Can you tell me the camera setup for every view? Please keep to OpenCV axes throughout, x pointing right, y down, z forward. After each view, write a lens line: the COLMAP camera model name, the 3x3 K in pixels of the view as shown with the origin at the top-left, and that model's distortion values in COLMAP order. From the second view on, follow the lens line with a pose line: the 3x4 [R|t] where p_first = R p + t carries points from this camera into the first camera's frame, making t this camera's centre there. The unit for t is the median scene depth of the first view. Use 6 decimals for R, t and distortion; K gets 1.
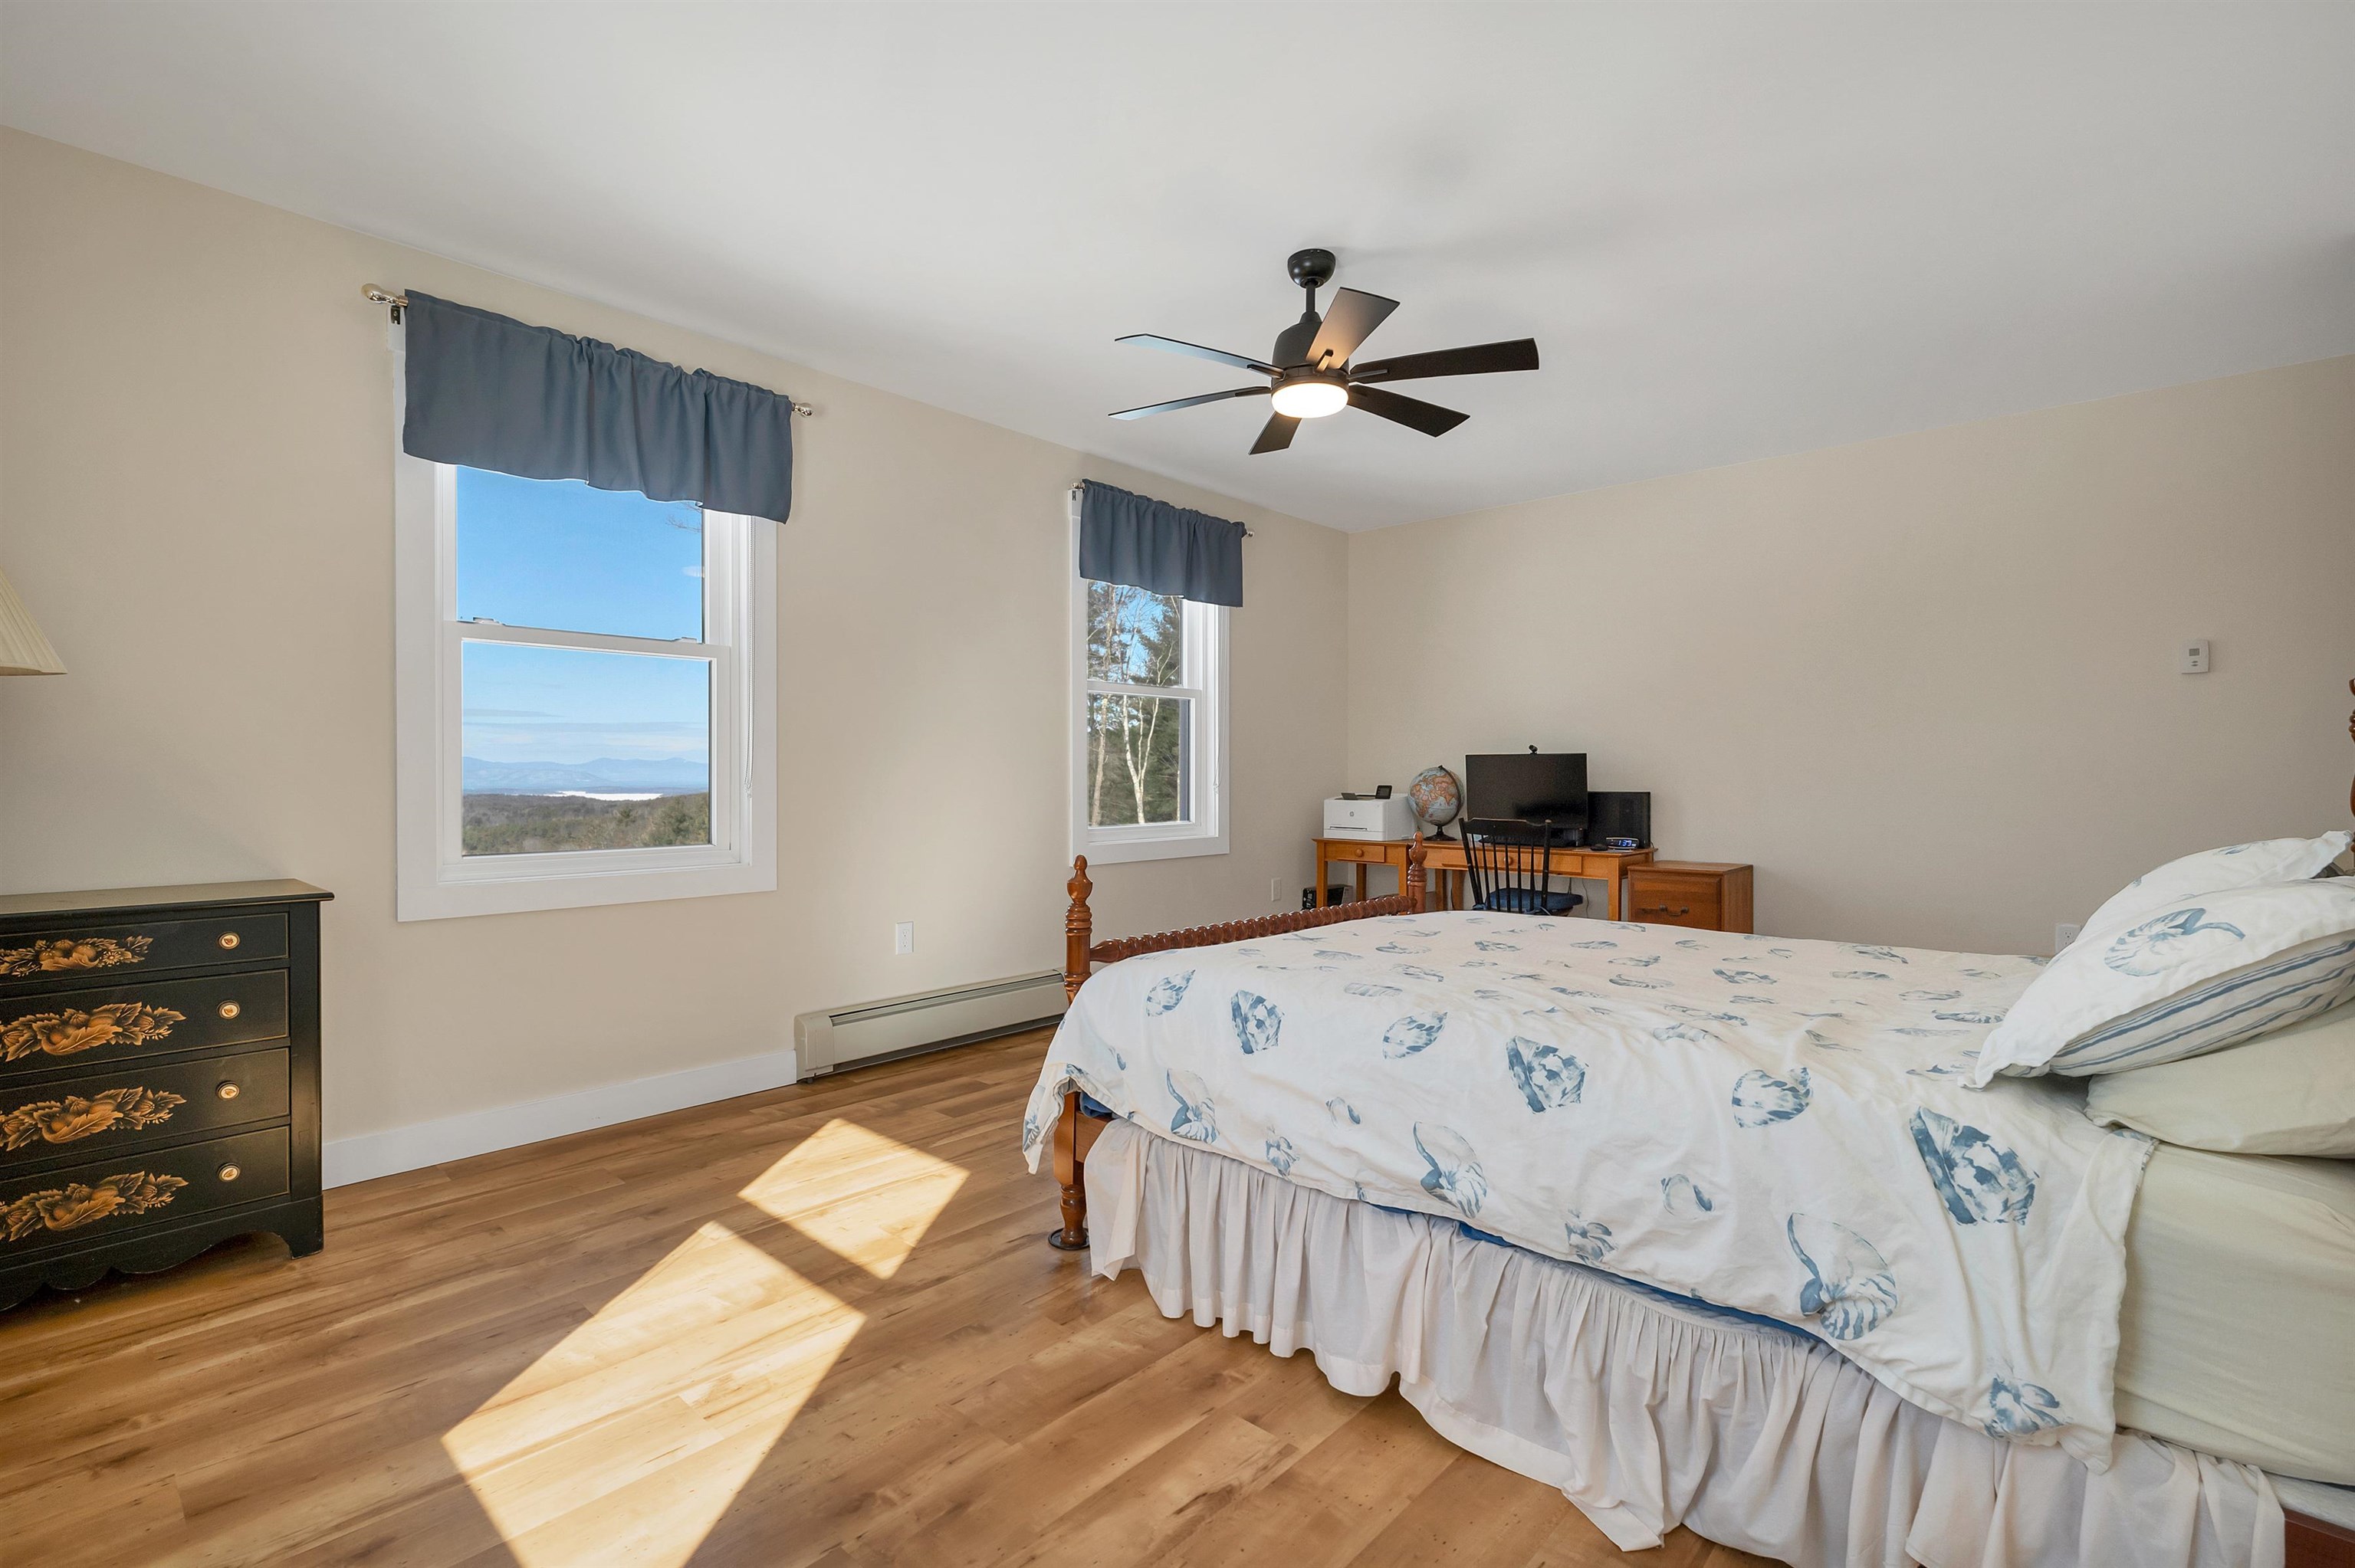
lens RADIAL K [[1065.0, 0, 1165.8], [0, 1065.0, 777.0], [0, 0, 1]] dist [-0.004181, -0.000161]
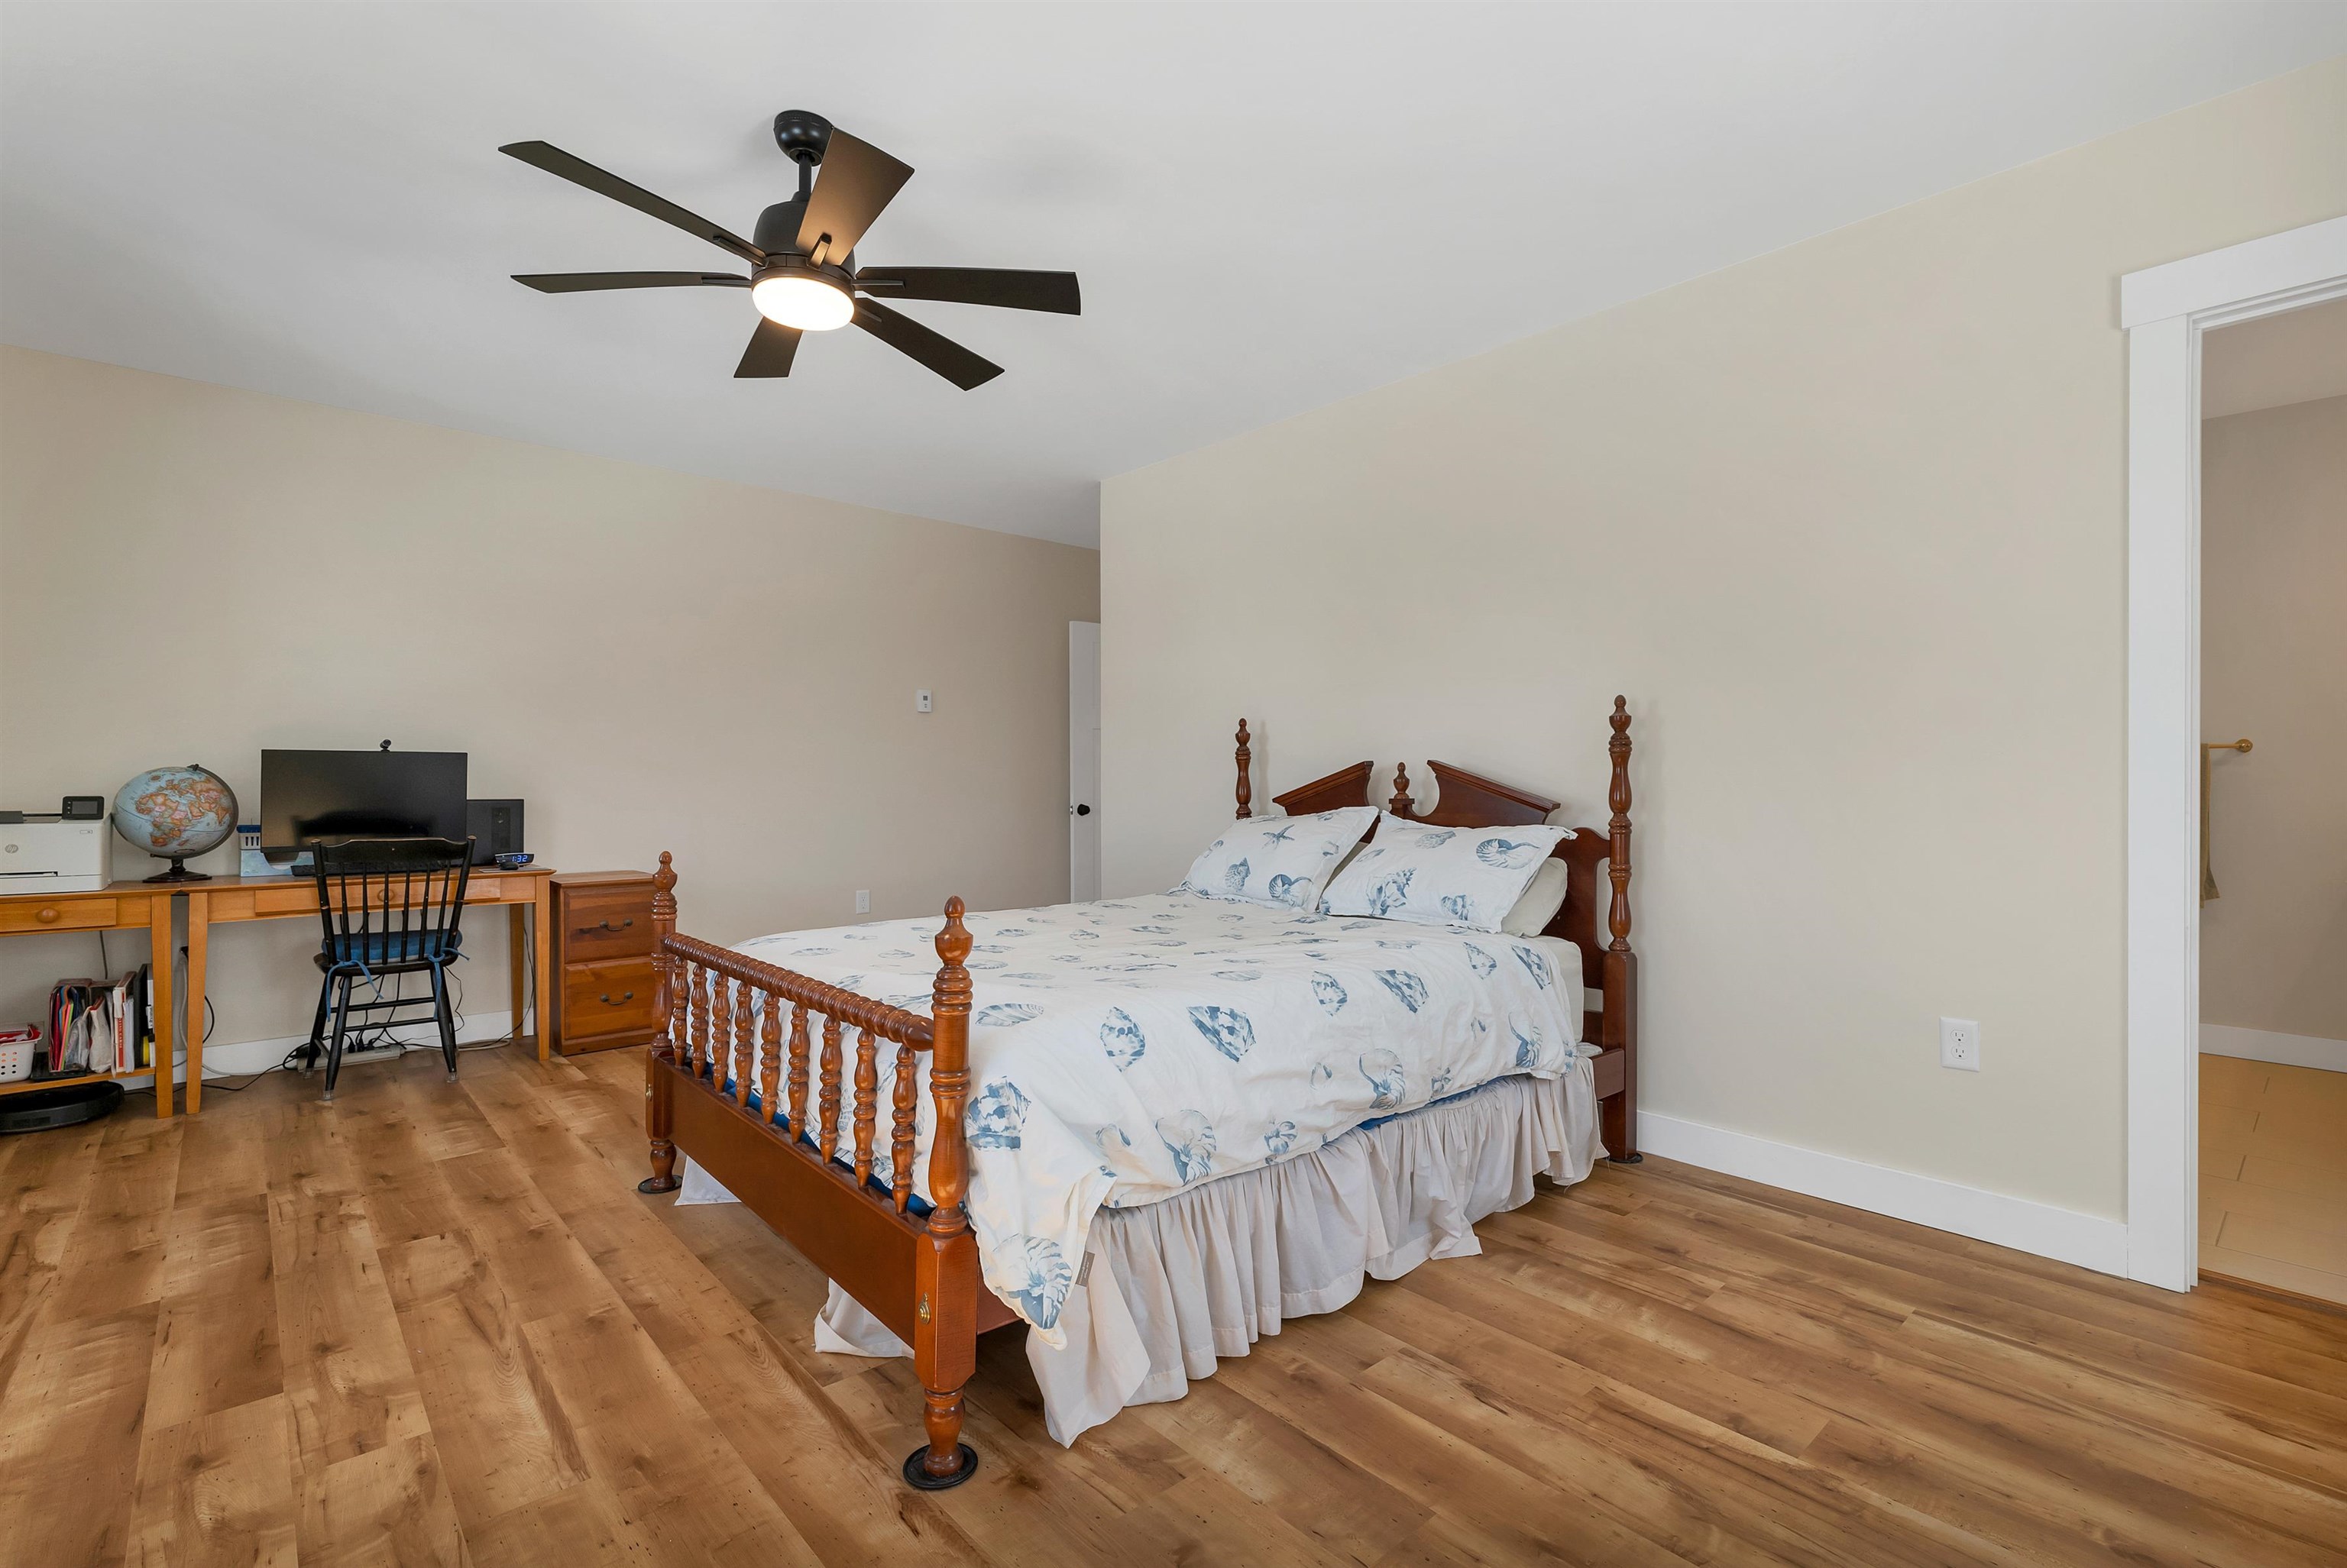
lens RADIAL K [[1065.5, 0, 1171.0], [0, 1065.5, 776.5], [0, 0, 1]] dist [0.002572, -0.000770]
pose [[0.090650, 0.003957, 0.995875, -0.902733], [-0.000234, 0.999992, -0.003952, -0.002719], [-0.995883, 0.000126, 0.090650, 0.952501]]
